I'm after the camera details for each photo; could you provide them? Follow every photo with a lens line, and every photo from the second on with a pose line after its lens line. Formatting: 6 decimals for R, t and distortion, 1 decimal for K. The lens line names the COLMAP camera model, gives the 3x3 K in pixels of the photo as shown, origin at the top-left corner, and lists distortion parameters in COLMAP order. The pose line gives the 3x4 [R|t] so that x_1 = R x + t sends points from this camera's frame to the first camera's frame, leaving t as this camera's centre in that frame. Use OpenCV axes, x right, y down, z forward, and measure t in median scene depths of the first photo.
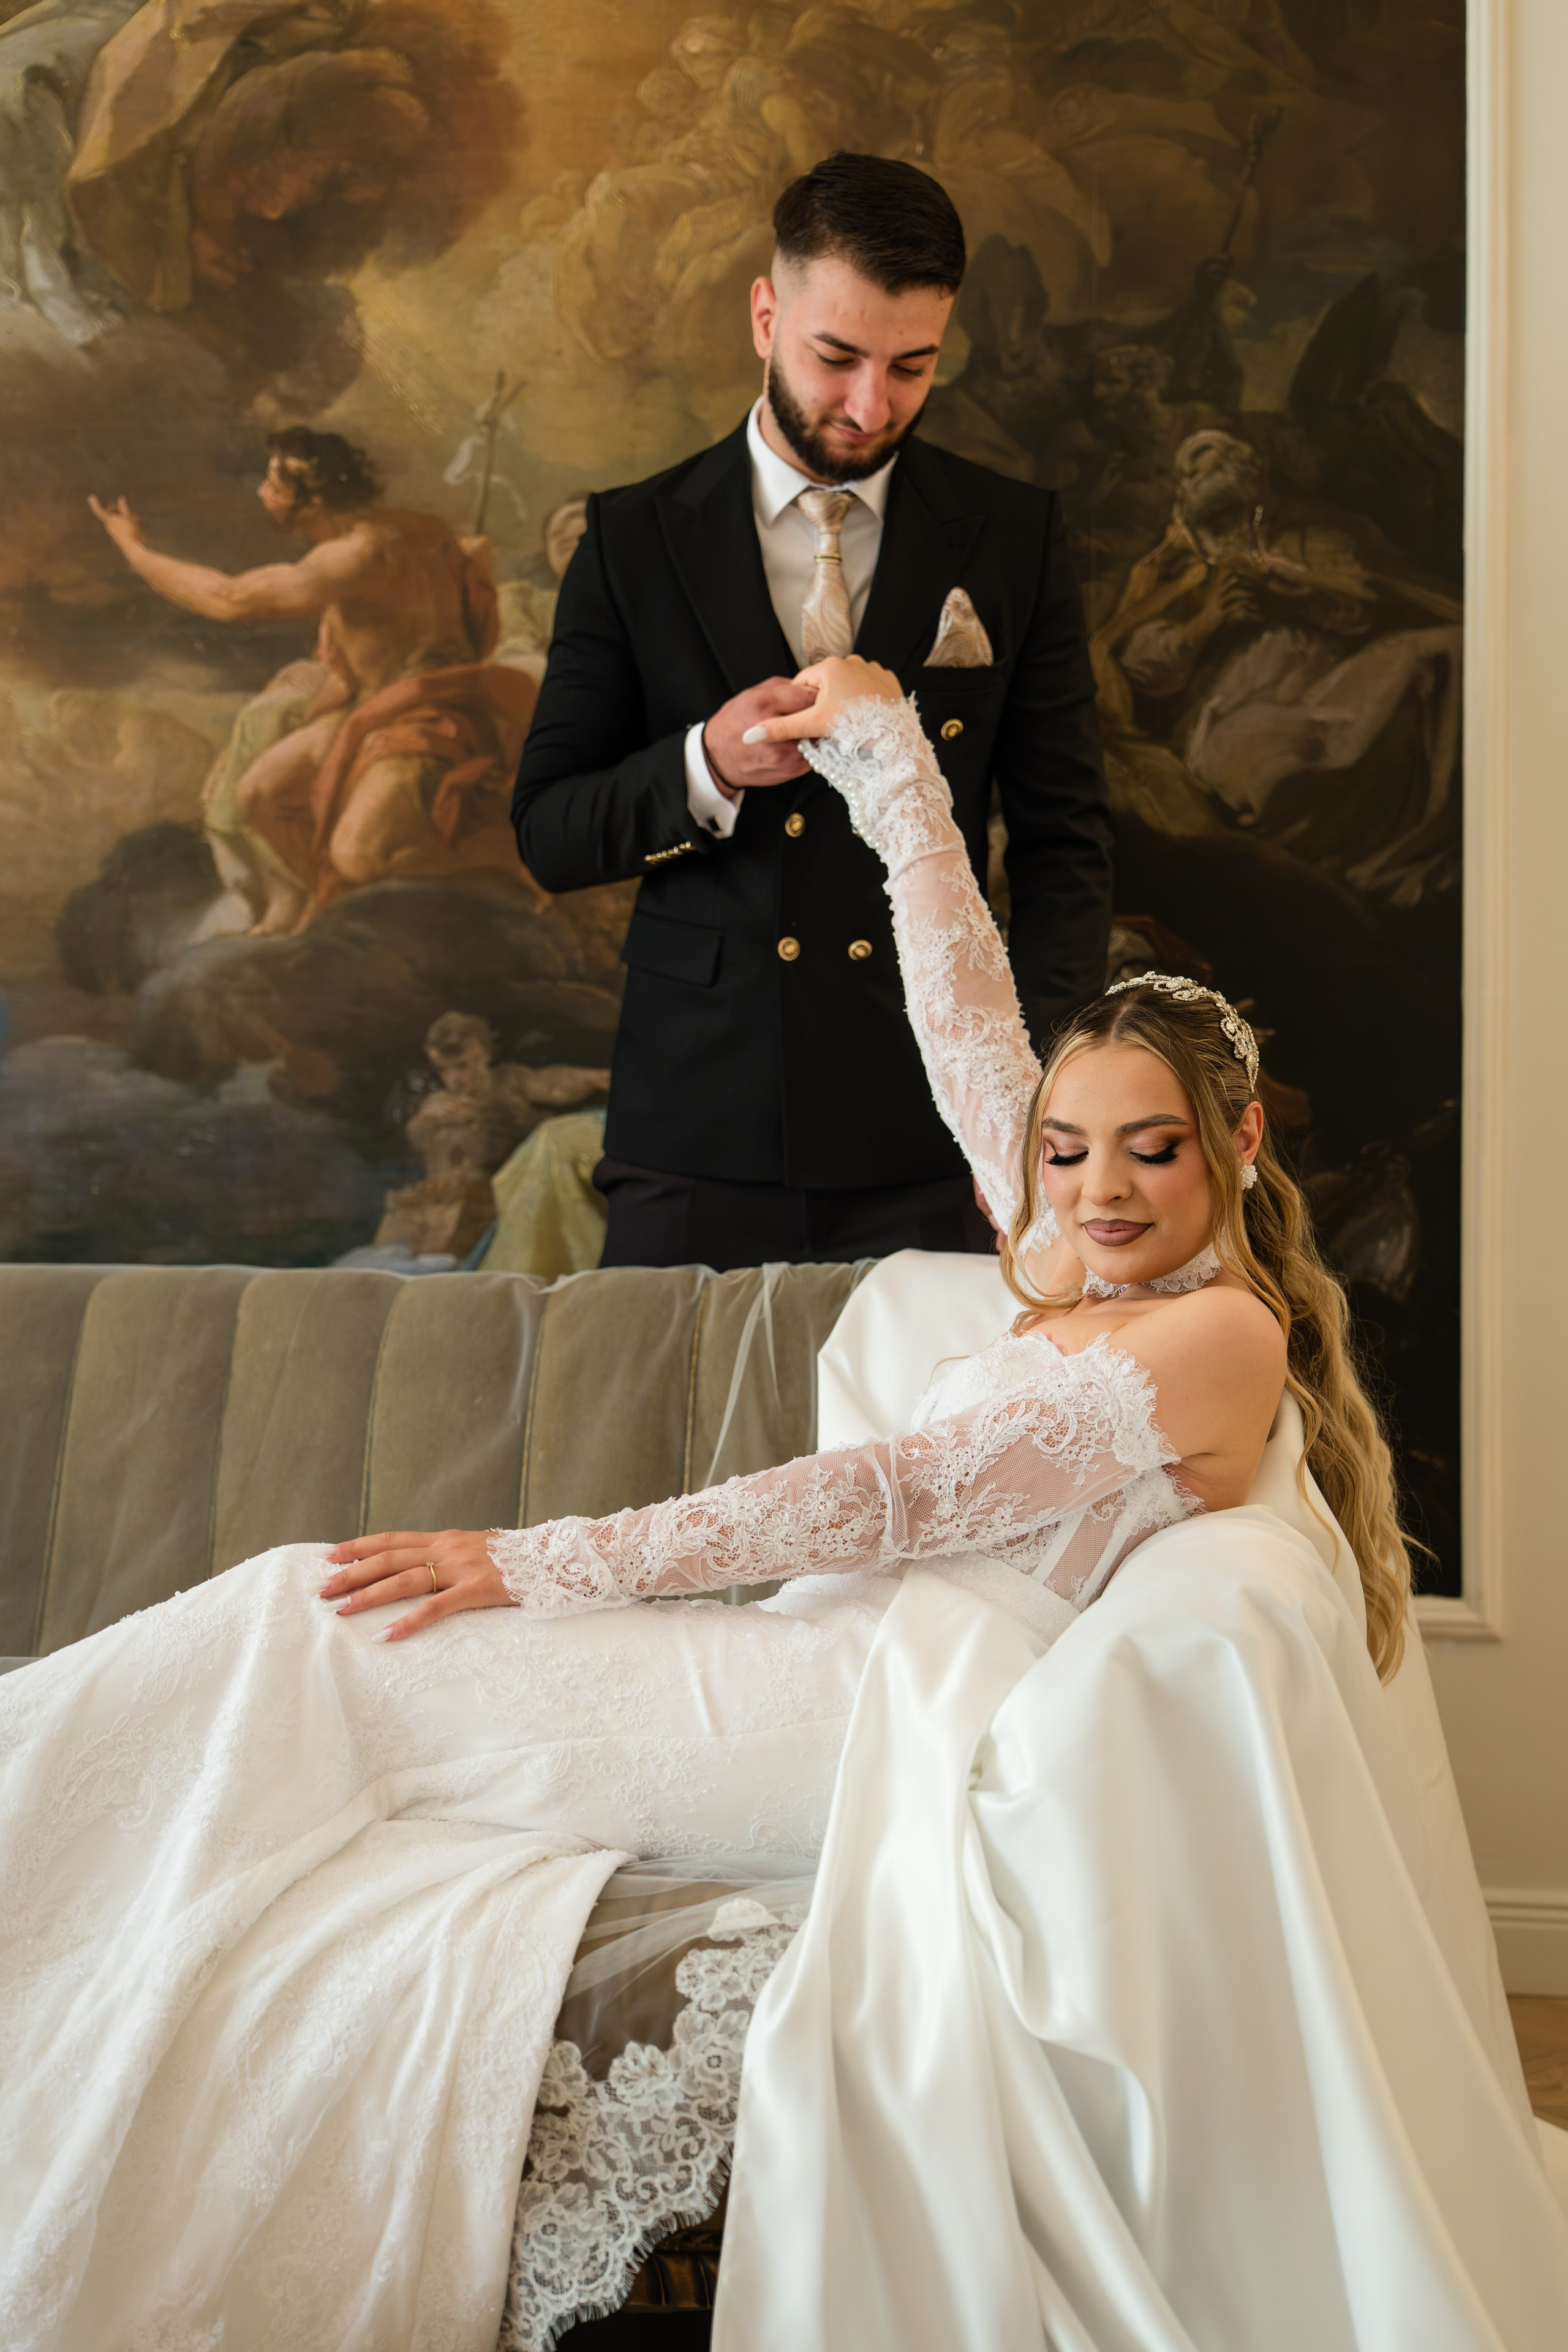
lens RADIAL K [[3346.3, 0, 762.1], [0, 3346.3, 1162.4], [0, 0, 1]] dist [0.204689, 0.000000]
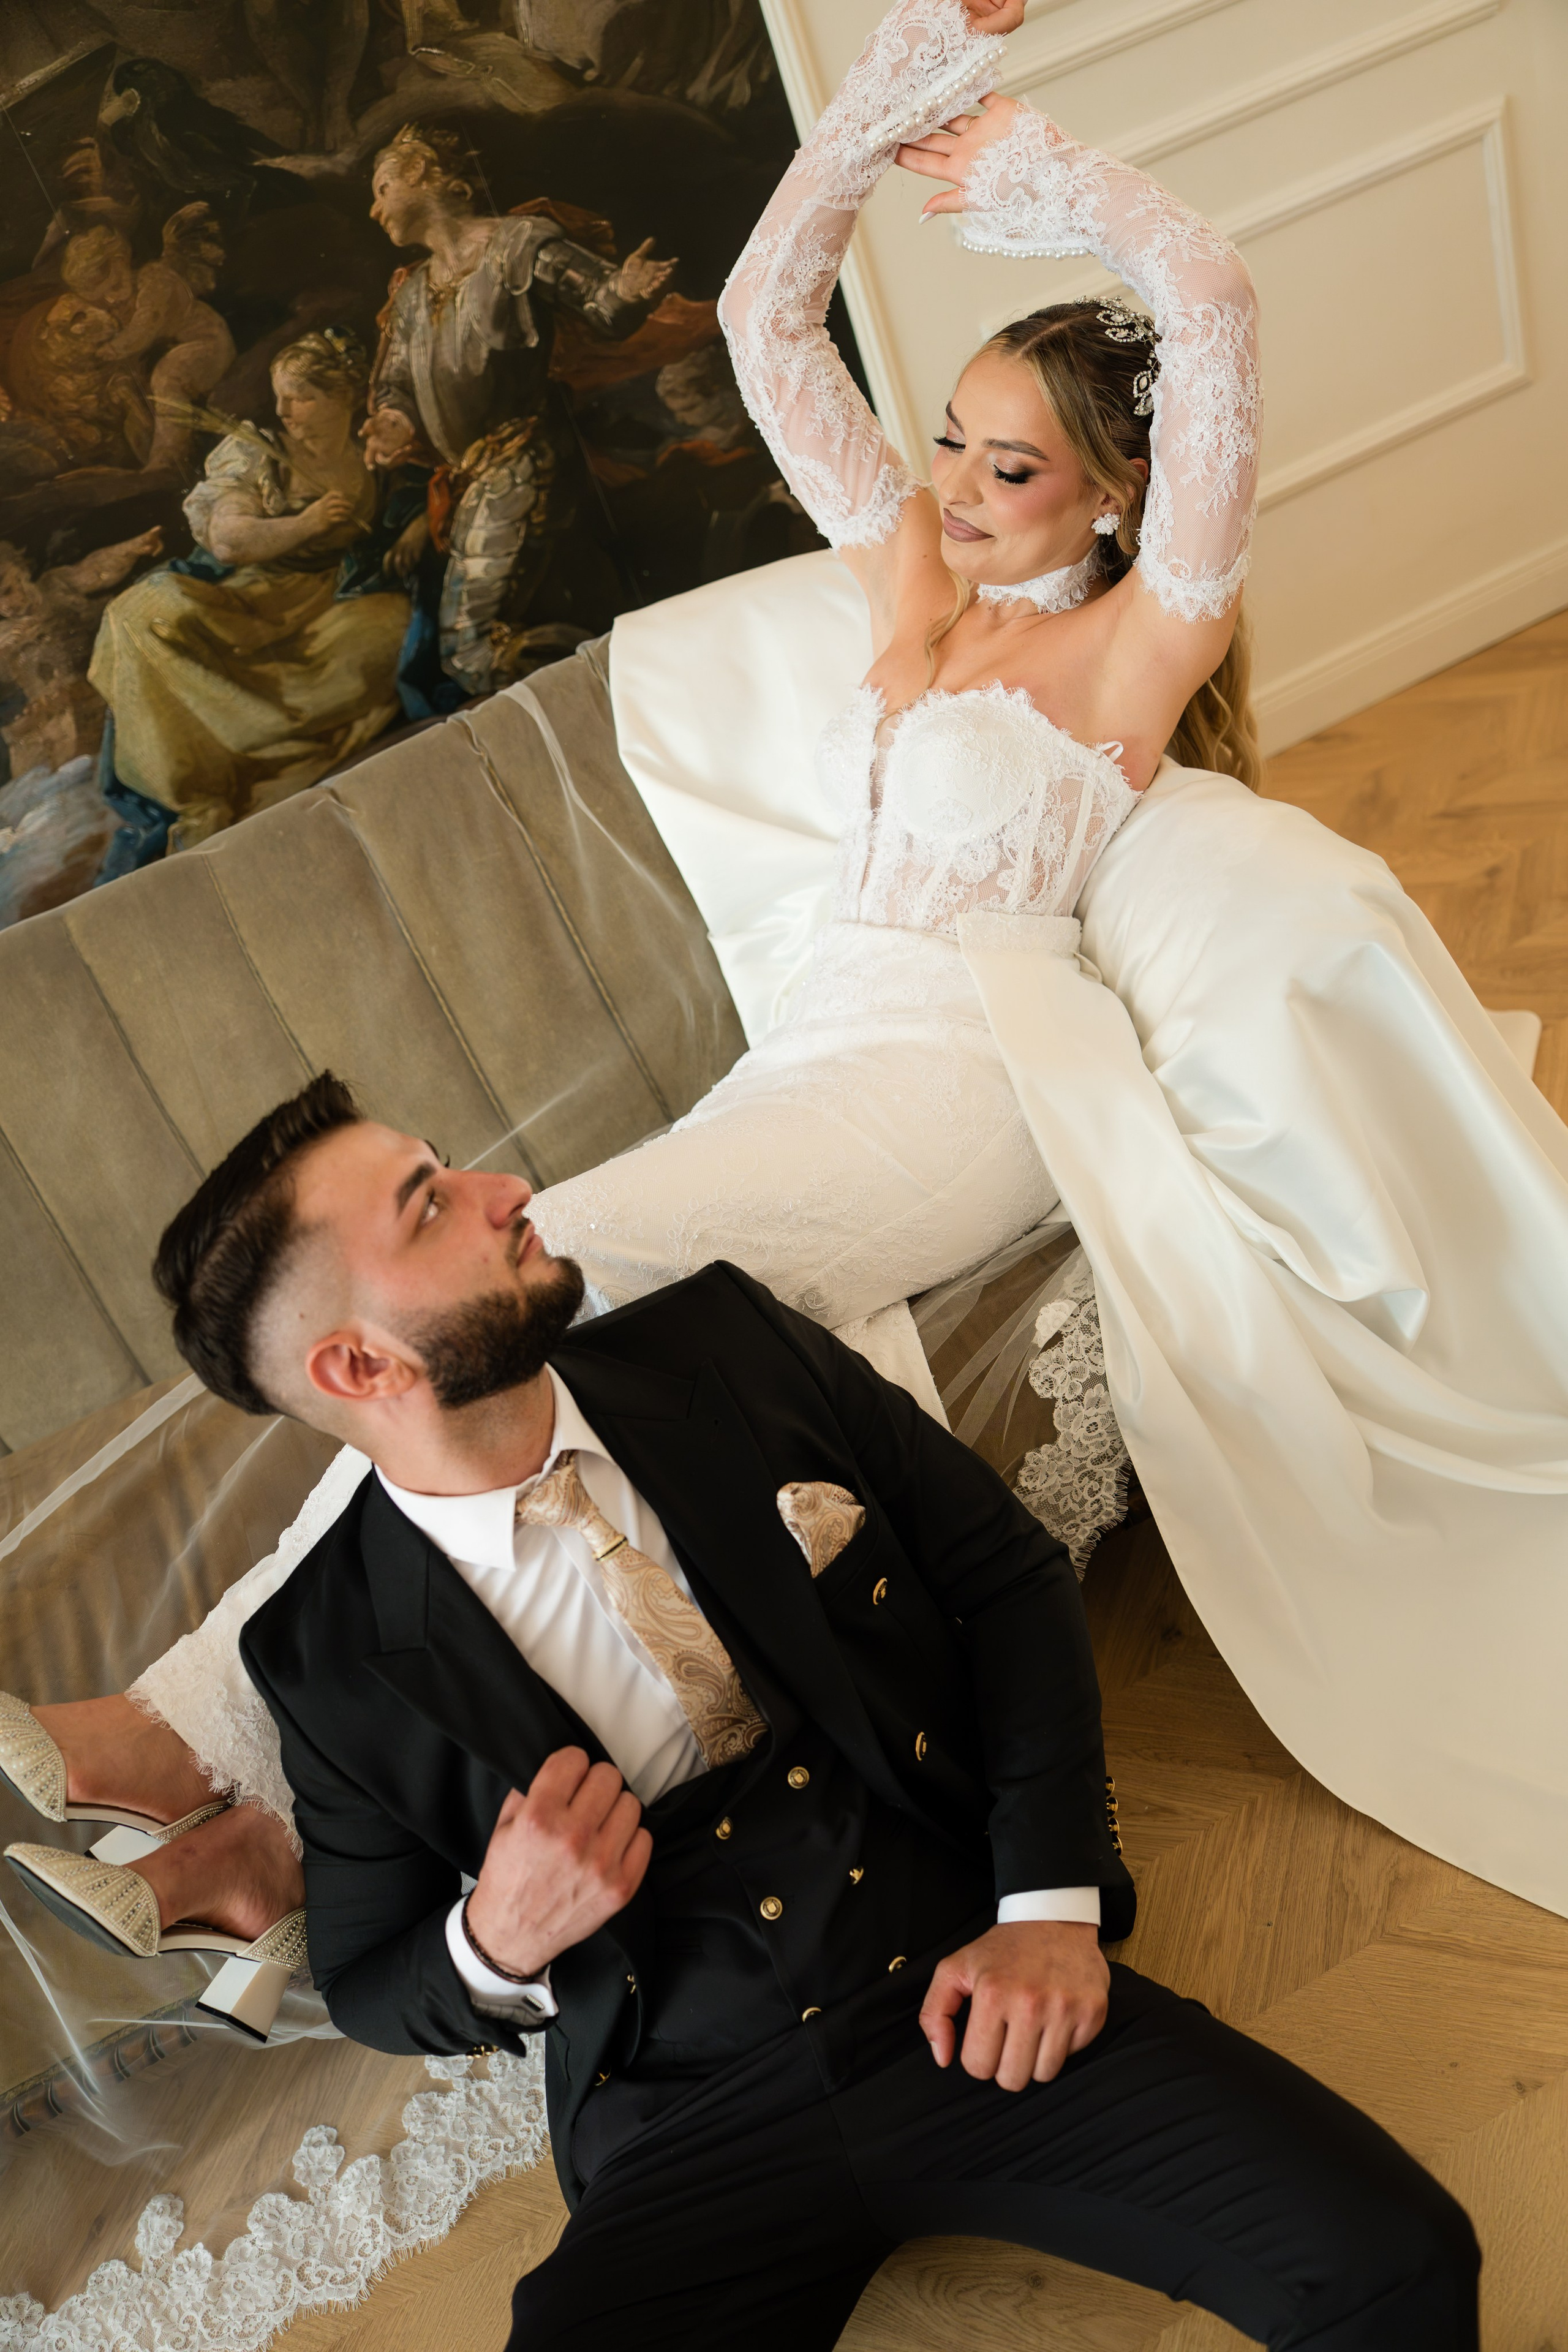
lens RADIAL K [[1964.2, 0, 787.4], [0, 1964.2, 1168.5], [0, 0, 1]] dist [-0.053234, -0.015855]
pose [[0.805768, -0.525095, 0.273886, -0.158839], [0.322507, 0.776927, 0.540716, -0.141893], [-0.496717, -0.347361, 0.795370, 0.349148]]
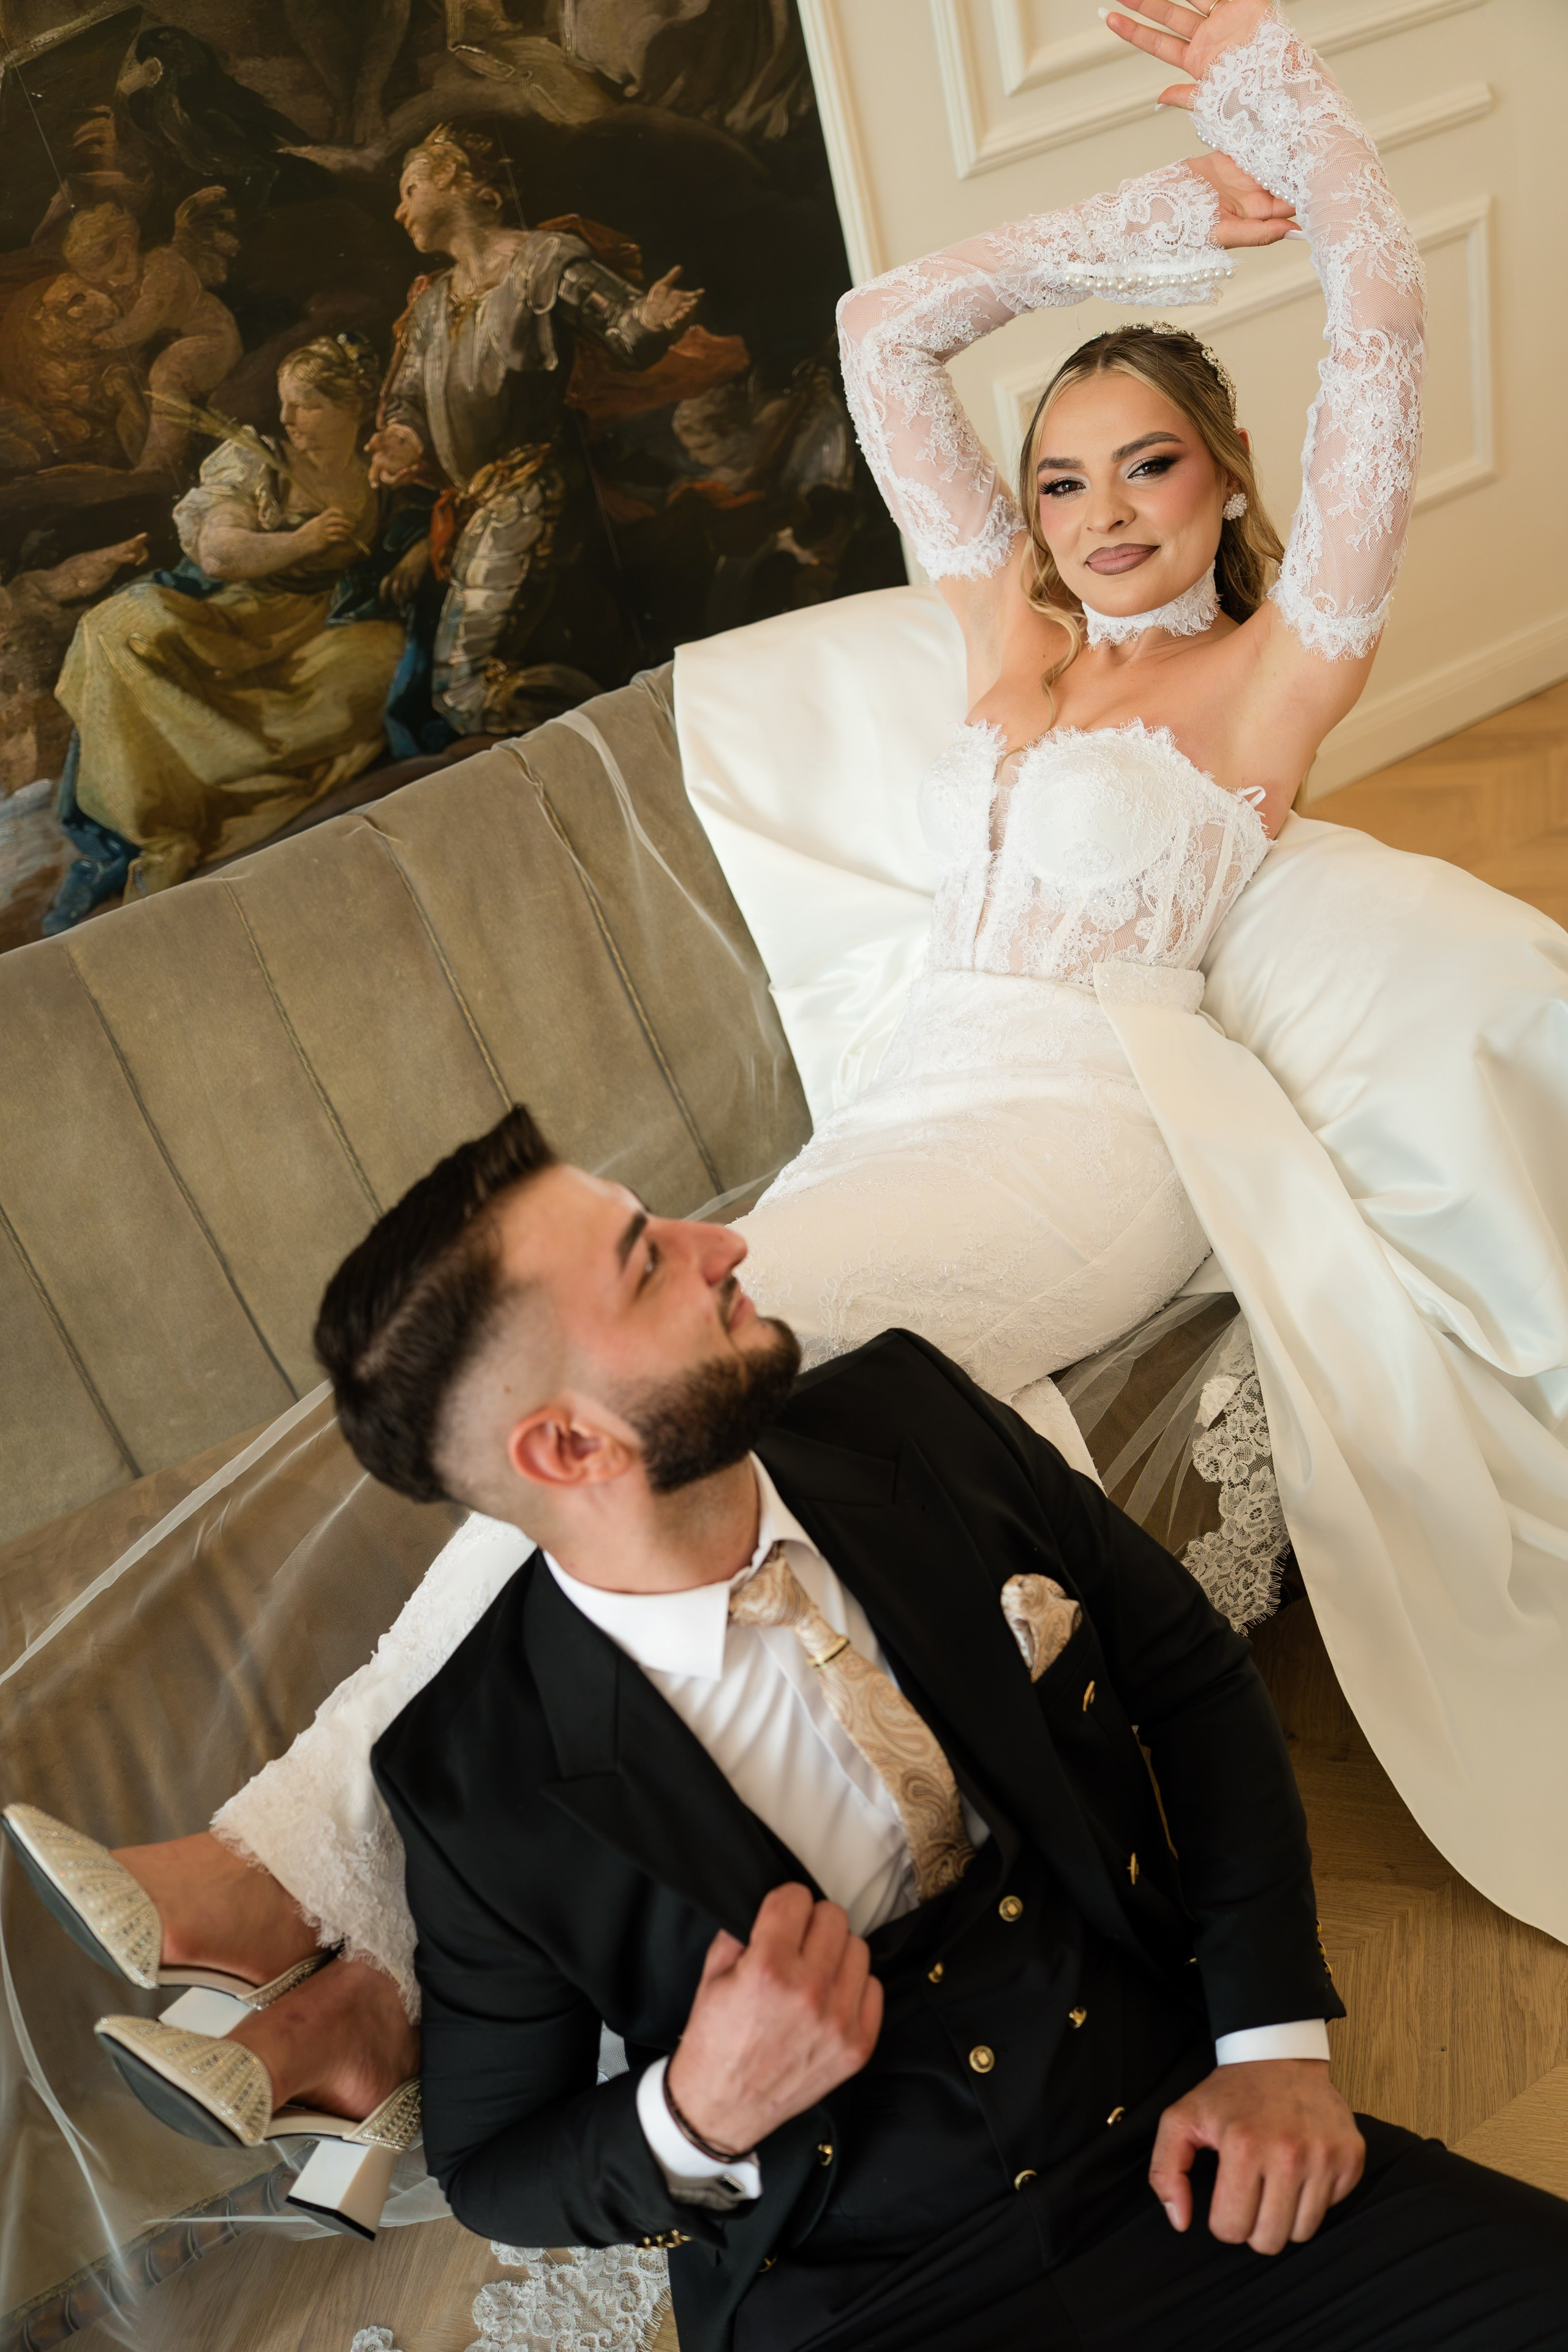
lens RADIAL K [[1964.2, 0, 783.9], [0, 1964.2, 1160.8], [0, 0, 1]] dist [-0.053234, -0.015855]
pose [[0.772265, -0.496405, 0.396469, -0.216502], [0.248705, 0.810485, 0.530339, -0.136717], [-0.584596, -0.310959, 0.749368, 0.422099]]
